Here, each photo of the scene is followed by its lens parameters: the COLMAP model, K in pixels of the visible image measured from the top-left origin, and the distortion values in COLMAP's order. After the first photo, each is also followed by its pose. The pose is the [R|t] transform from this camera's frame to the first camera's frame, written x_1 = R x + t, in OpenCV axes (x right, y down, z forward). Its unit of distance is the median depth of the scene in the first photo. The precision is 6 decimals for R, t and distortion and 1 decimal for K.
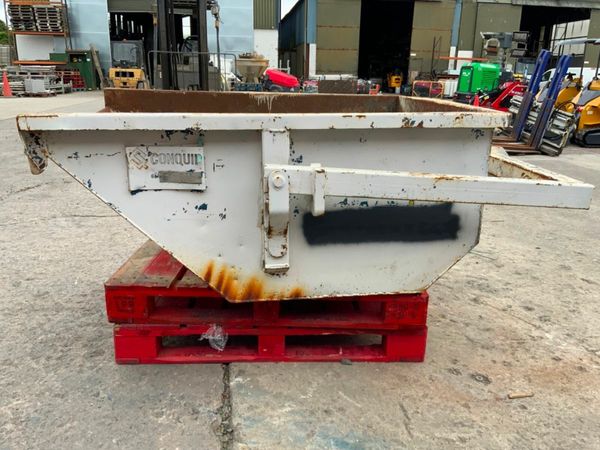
lens RADIAL K [[498.4, 0, 300.0], [0, 498.4, 225.0], [0, 0, 1]] dist [0.068412, -0.134441]
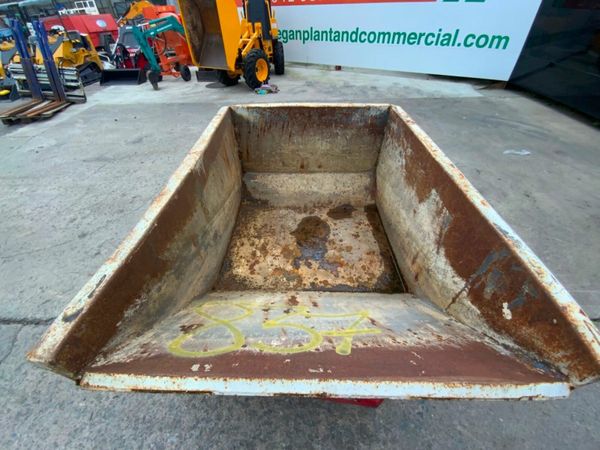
lens RADIAL K [[240.5, 0, 298.9], [0, 240.5, 225.8], [0, 0, 1]] dist [0.023019, -0.017891]
pose [[0.151851, -0.686040, 0.711541, -0.466926], [0.307663, 0.716933, 0.625580, -0.442586], [-0.939300, 0.123920, 0.319936, 0.847288]]
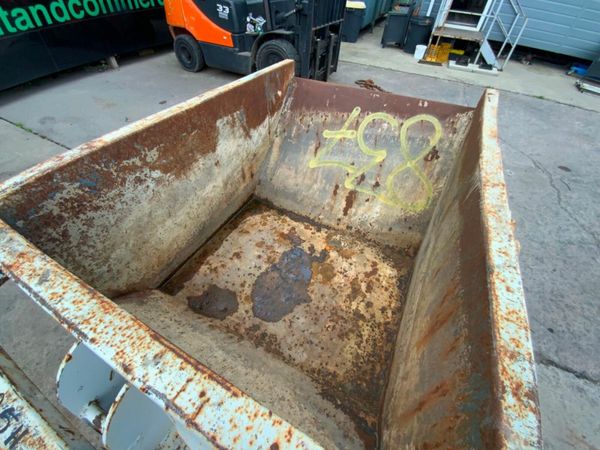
lens RADIAL K [[242.5, 0, 296.4], [0, 242.5, 223.6], [0, 0, 1]] dist [0.022290, -0.016536]
pose [[-0.585016, 0.560310, -0.586353, 0.270309], [-0.281490, 0.537757, 0.794720, -0.447739], [0.760605, 0.629976, -0.156875, 1.071175]]
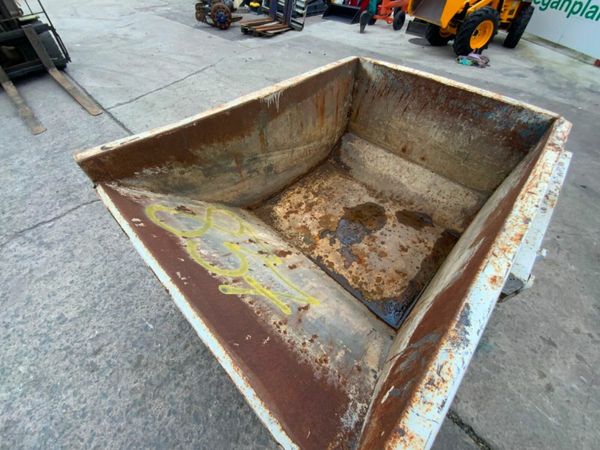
lens RADIAL K [[241.3, 0, 300.0], [0, 241.3, 225.0], [0, 0, 1]] dist [0.017966, -0.016755]
pose [[0.787249, -0.478418, 0.389044, -0.364002], [0.183086, 0.783813, 0.593394, -0.376691], [-0.588828, -0.395920, 0.704648, 0.664137]]
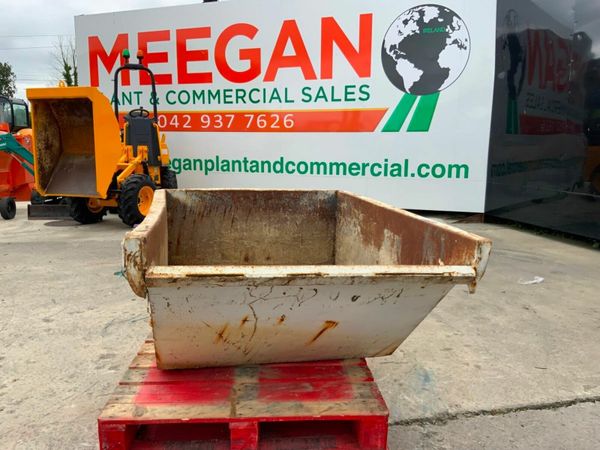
lens RADIAL K [[498.4, 0, 300.0], [0, 498.4, 225.0], [0, 0, 1]] dist [0.068412, -0.134441]
pose [[-0.079956, -0.185068, 0.979468, -1.072629], [0.272013, 0.941268, 0.200056, -0.391116], [-0.958966, 0.282424, -0.024919, 0.941610]]
